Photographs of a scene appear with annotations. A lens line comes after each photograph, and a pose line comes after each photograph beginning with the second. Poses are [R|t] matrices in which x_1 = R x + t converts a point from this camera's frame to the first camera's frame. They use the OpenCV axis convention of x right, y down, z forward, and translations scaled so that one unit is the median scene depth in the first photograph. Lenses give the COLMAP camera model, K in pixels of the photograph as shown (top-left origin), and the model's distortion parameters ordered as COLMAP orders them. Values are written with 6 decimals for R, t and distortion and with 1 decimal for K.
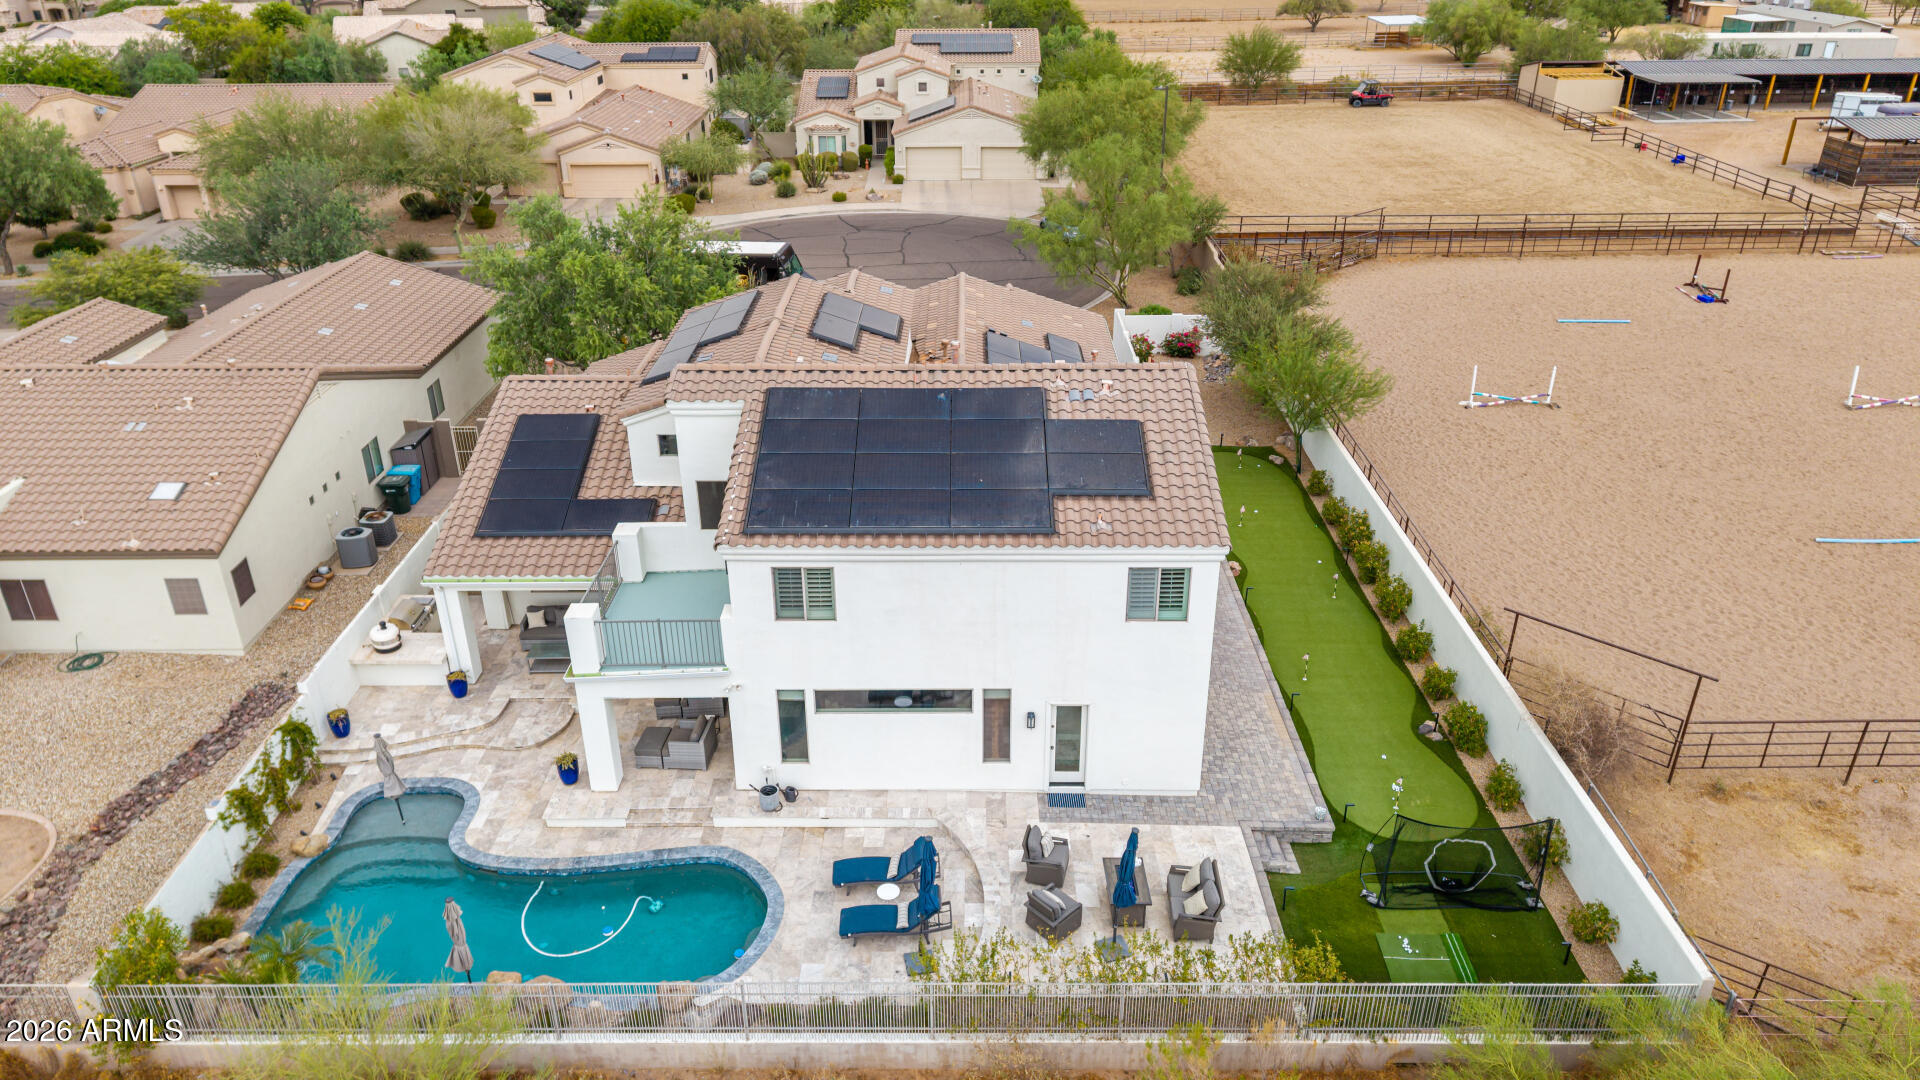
lens RADIAL K [[1296.0, 0, 960.0], [0, 1296.0, 540.0], [0, 0, 1]] dist [0.024720, 0.000190]
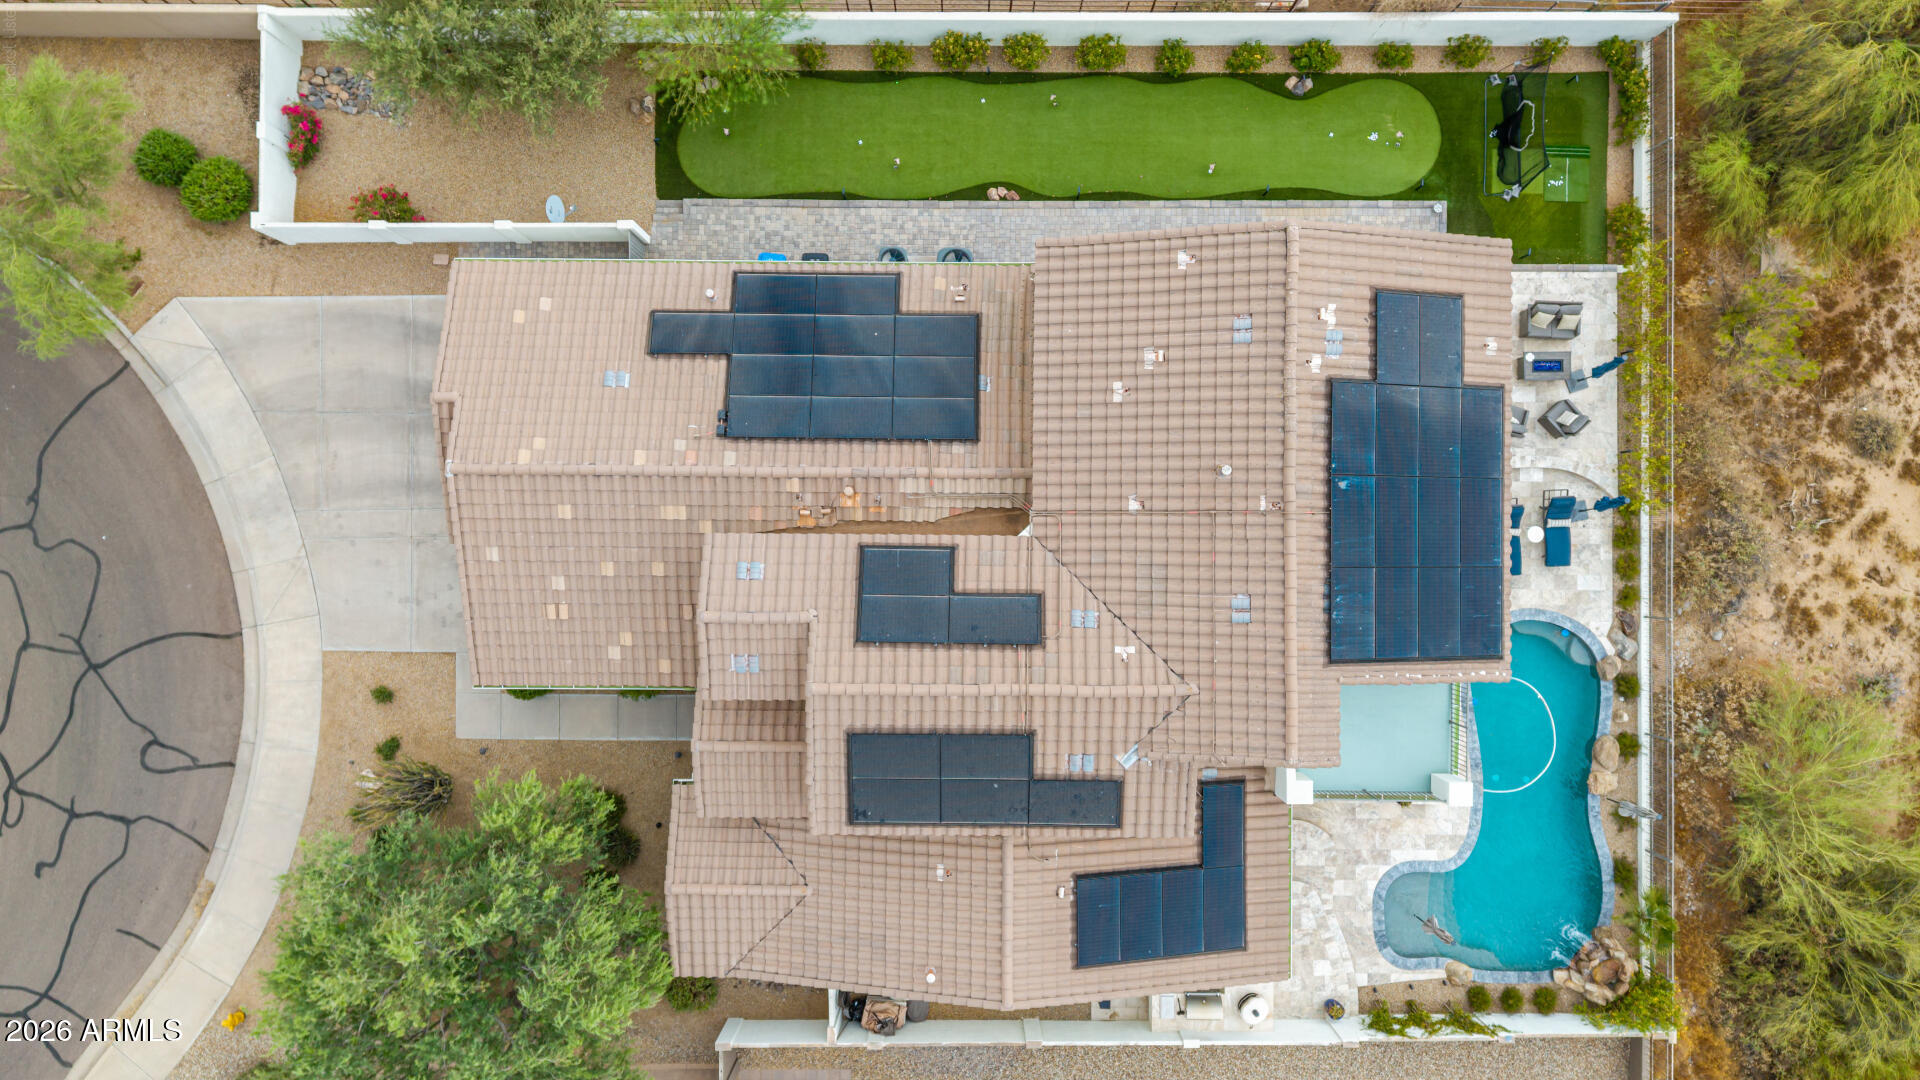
lens RADIAL K [[1296.0, 0, 960.0], [0, 1296.0, 540.0], [0, 0, 1]] dist [0.024720, 0.000190]
pose [[-0.001464, -0.999913, 0.013137, -0.071852], [0.444220, 0.011119, 0.895849, -1.164723], [-0.895917, 0.007147, 0.444164, 0.843200]]
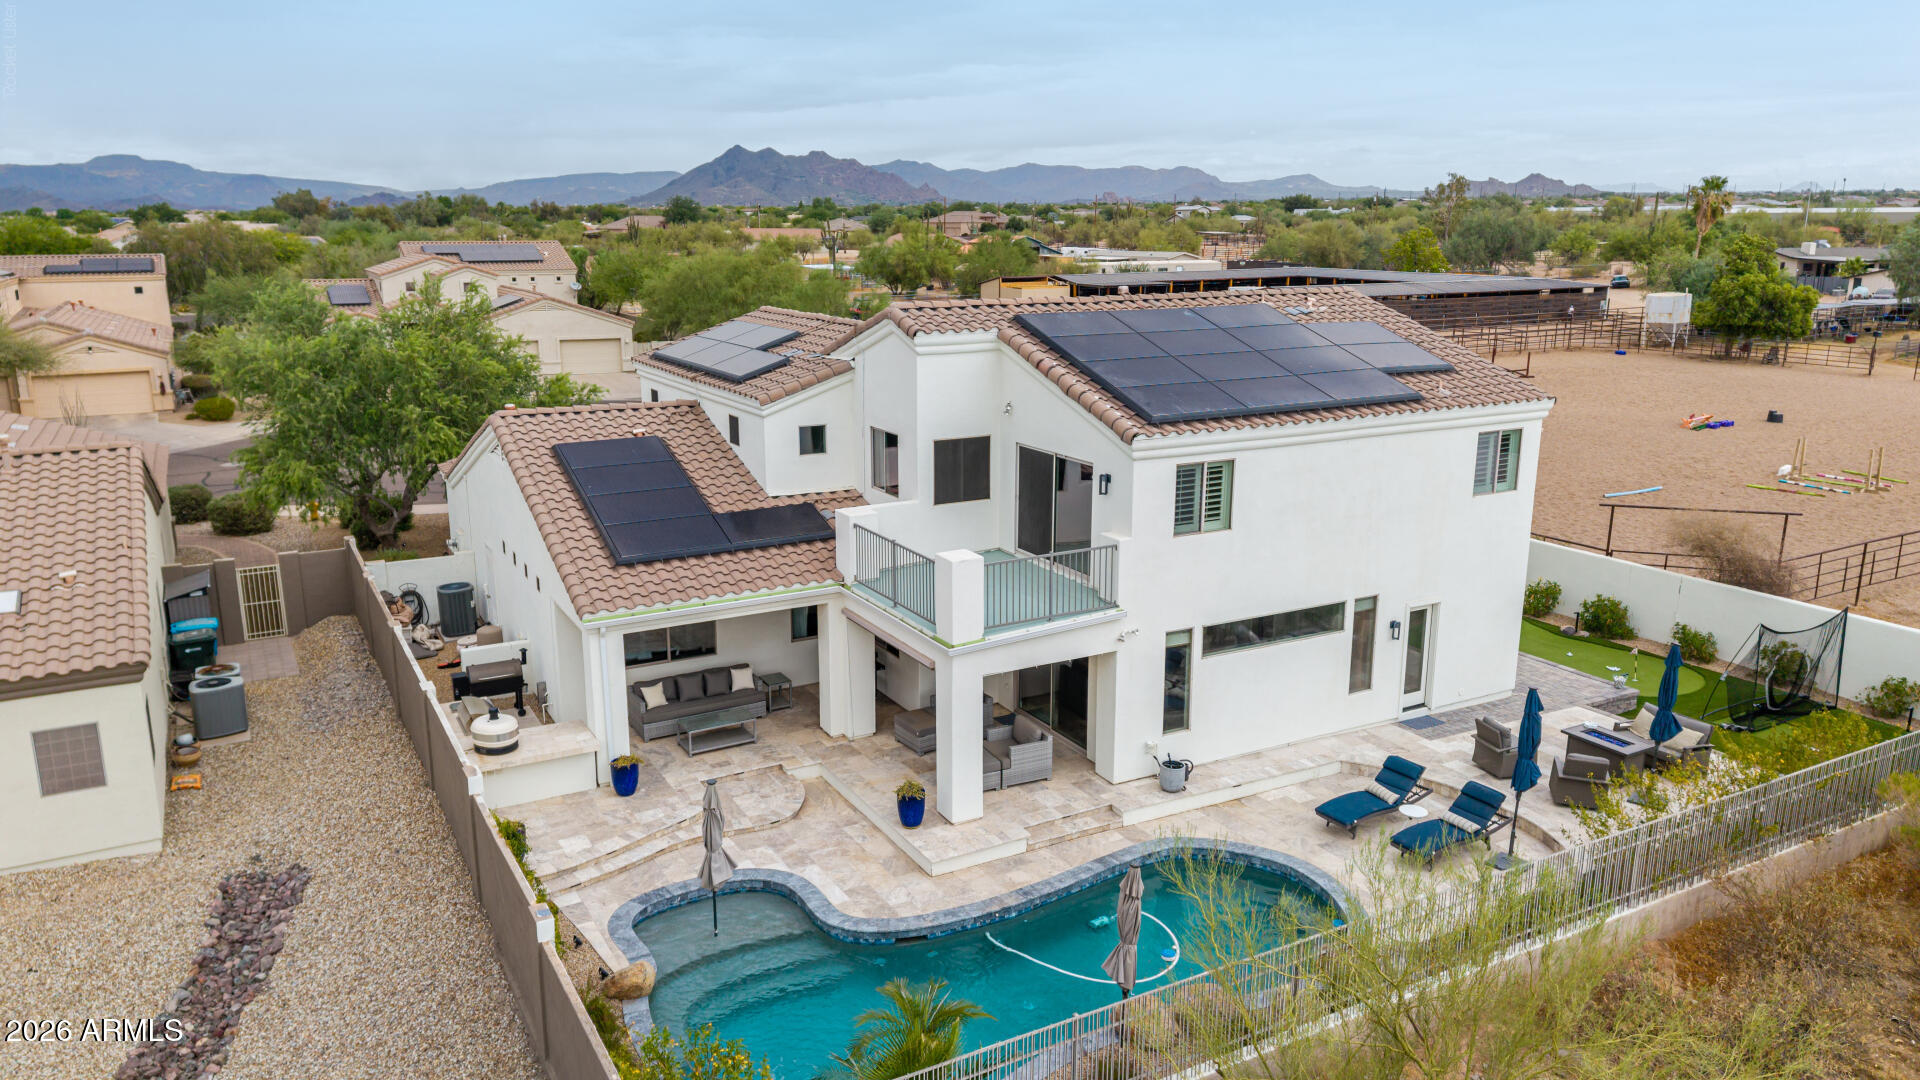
lens RADIAL K [[1332.6, 0, 960.0], [0, 1332.6, 540.0], [0, 0, 1]] dist [0.022635, -0.002485]
pose [[0.874111, -0.109474, 0.473230, -0.634554], [0.213556, 0.961671, -0.171997, 0.173419], [-0.436262, 0.251406, 0.863985, 0.315741]]
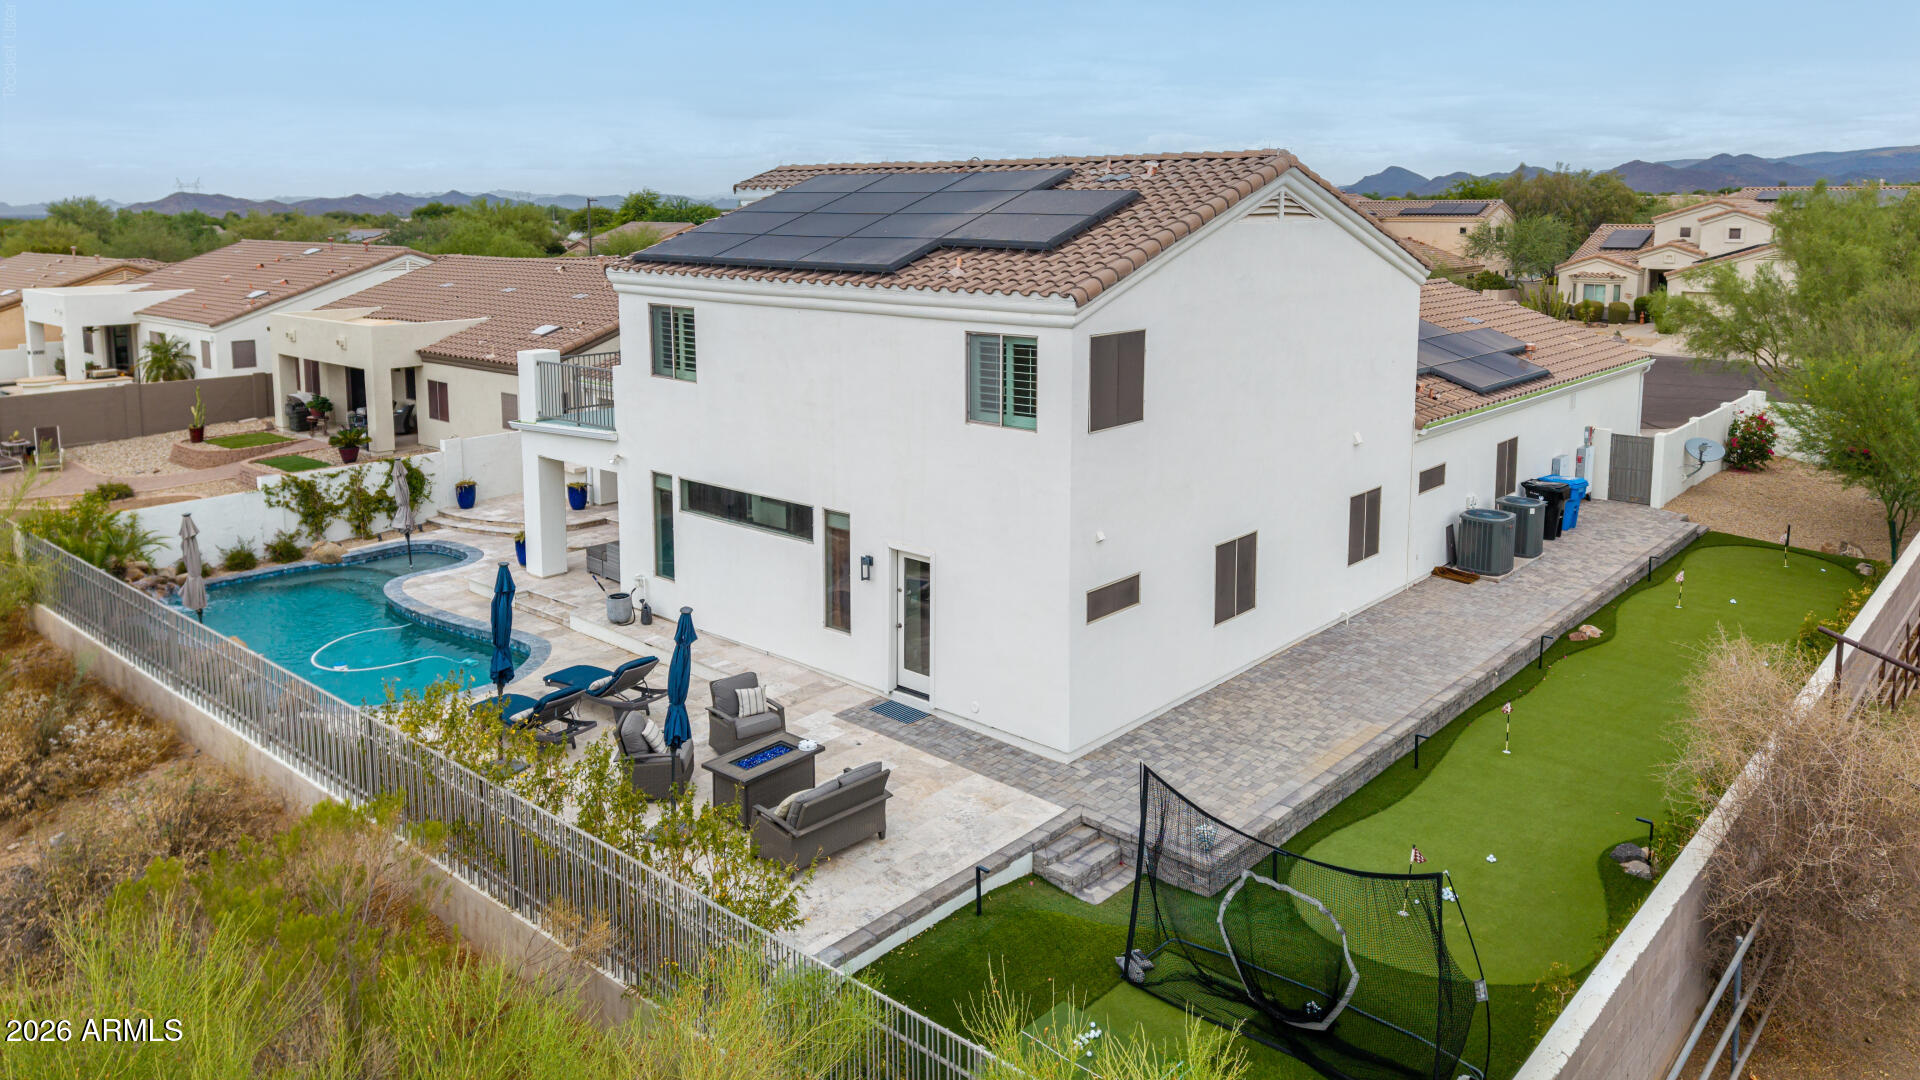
lens RADIAL K [[1345.2, 0, 965.7], [0, 1345.2, 410.7], [0, 0, 1]] dist [0.006592, 0.000944]
pose [[0.753305, 0.105161, -0.649210, 0.551026], [-0.295544, 0.935976, -0.191319, 0.181773], [0.587525, 0.335991, 0.736155, 0.470030]]
